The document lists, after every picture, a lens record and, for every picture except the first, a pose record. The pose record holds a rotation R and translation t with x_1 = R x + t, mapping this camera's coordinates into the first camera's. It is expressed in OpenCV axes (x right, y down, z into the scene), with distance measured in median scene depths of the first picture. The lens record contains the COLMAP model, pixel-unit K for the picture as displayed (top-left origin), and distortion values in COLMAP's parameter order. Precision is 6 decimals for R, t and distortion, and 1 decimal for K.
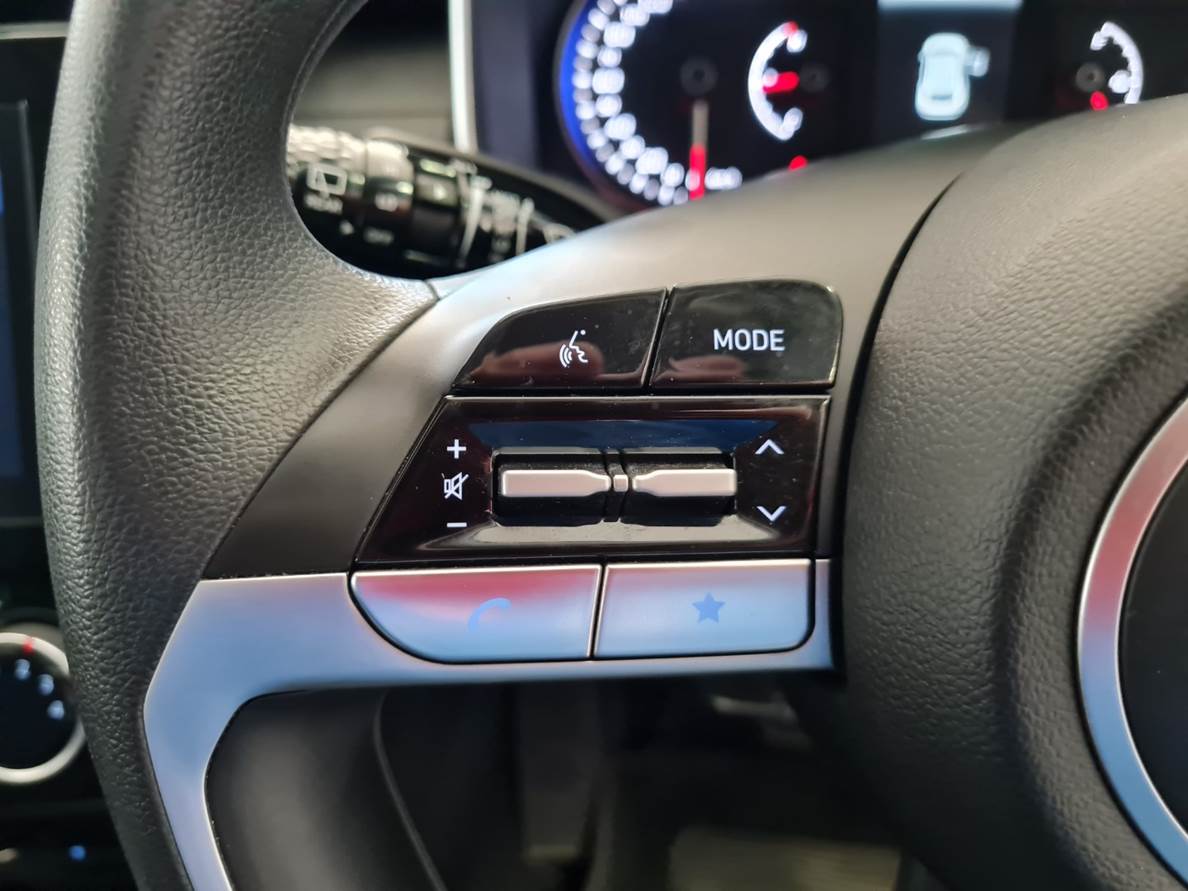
lens RADIAL K [[883.1, 0, 594.0], [0, 883.1, 445.5], [0, 0, 1]] dist [0.066475, -0.048730]
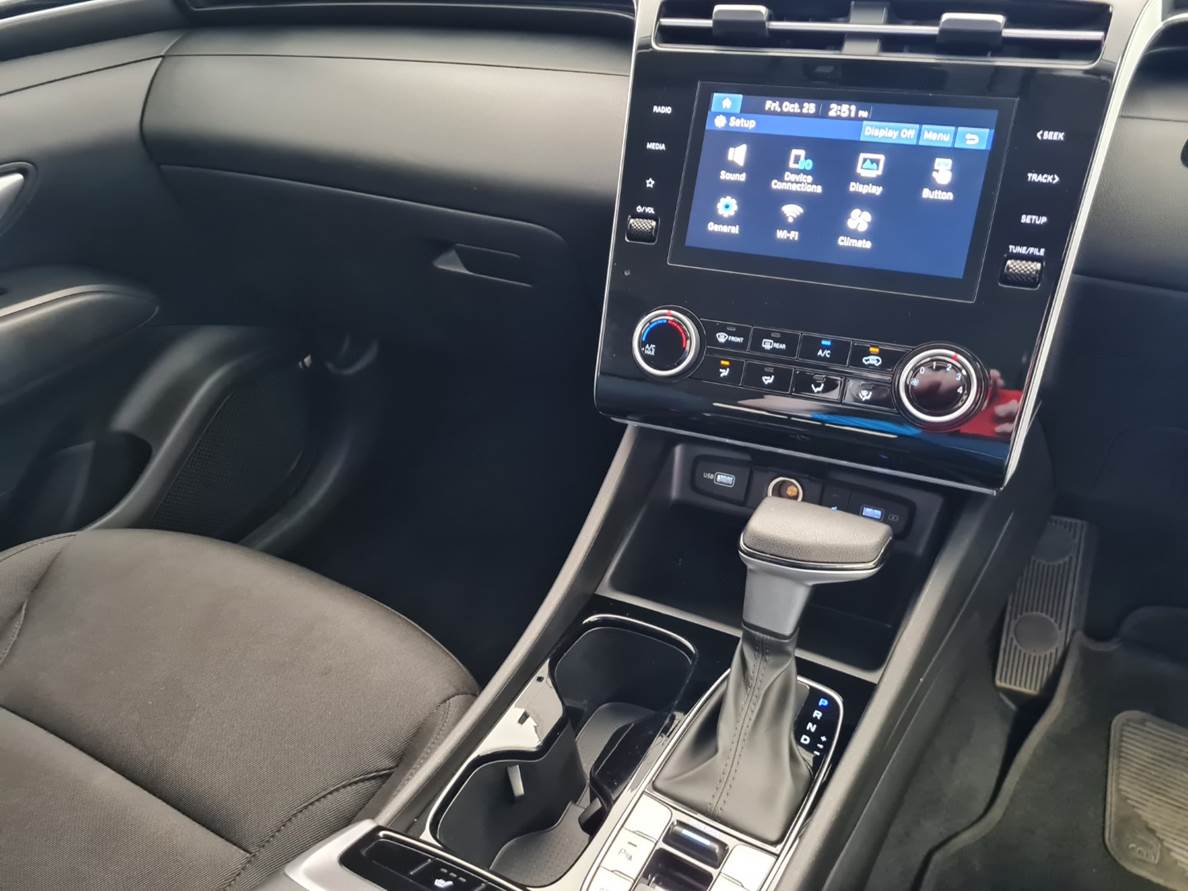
lens RADIAL K [[883.1, 0, 594.0], [0, 883.1, 445.5], [0, 0, 1]] dist [0.066475, -0.048730]
pose [[0.917825, 0.212052, -0.335607, -0.546746], [-0.219429, 0.975493, 0.016263, 0.480434], [0.330831, 0.058715, 0.941862, -1.044451]]
